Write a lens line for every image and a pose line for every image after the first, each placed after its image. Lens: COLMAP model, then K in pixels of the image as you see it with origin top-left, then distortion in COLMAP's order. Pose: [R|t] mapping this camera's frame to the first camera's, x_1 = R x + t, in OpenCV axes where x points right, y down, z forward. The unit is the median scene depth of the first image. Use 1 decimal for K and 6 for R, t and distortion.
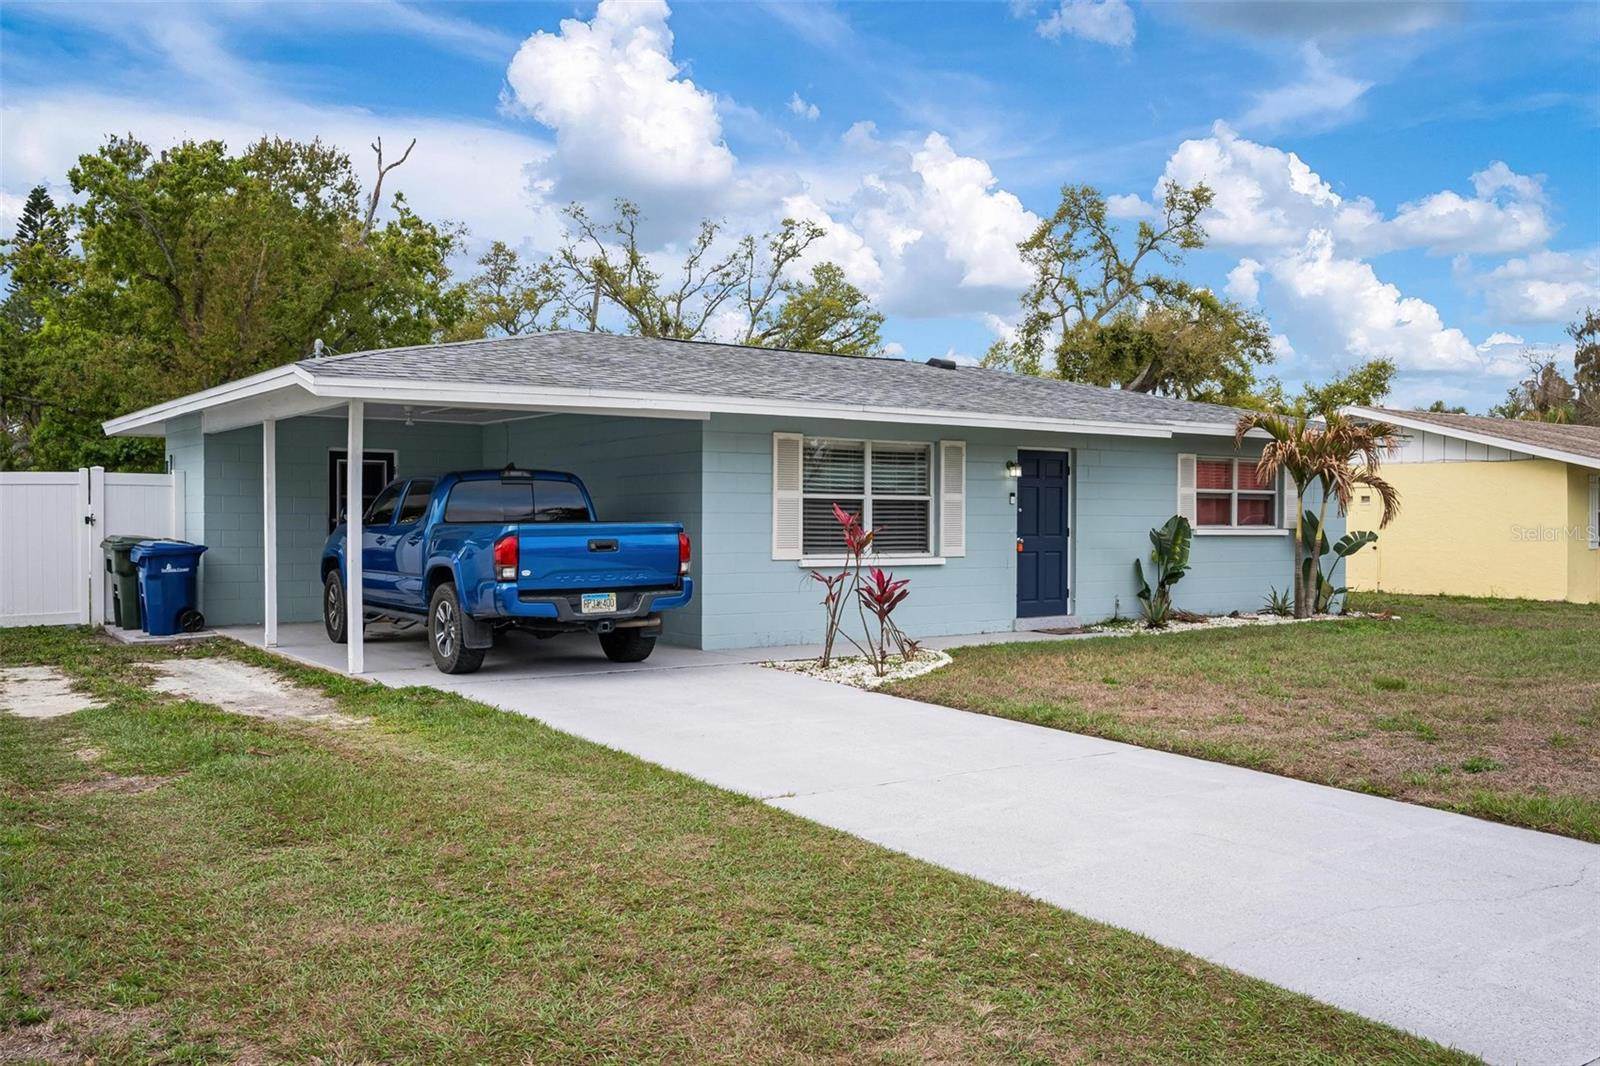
lens RADIAL K [[1367.2, 0, 807.0], [0, 1367.2, 537.1], [0, 0, 1]] dist [-0.011995, -0.005174]
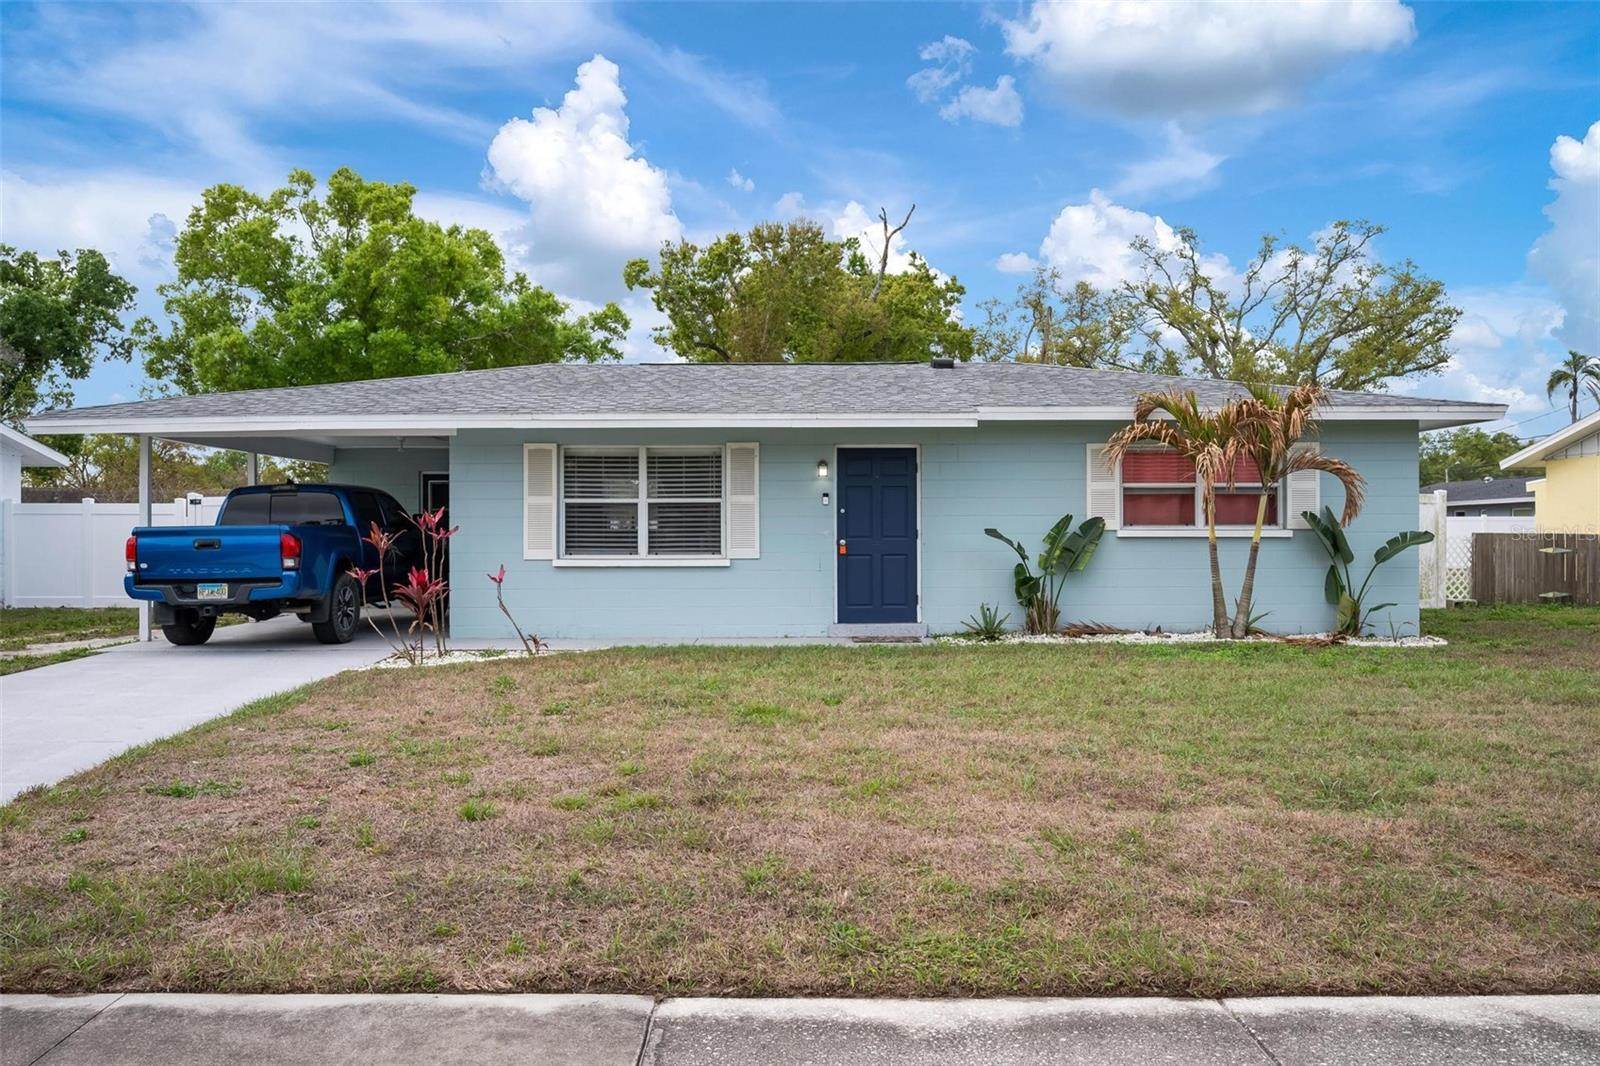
lens RADIAL K [[1205.9, 0, 806.2], [0, 1205.9, 525.1], [0, 0, 1]] dist [-0.006974, -0.003923]
pose [[0.816818, -0.010769, -0.576795, 0.622407], [-0.000327, 0.999817, -0.019131, 0.006442], [0.576896, 0.015816, 0.816665, 0.291775]]
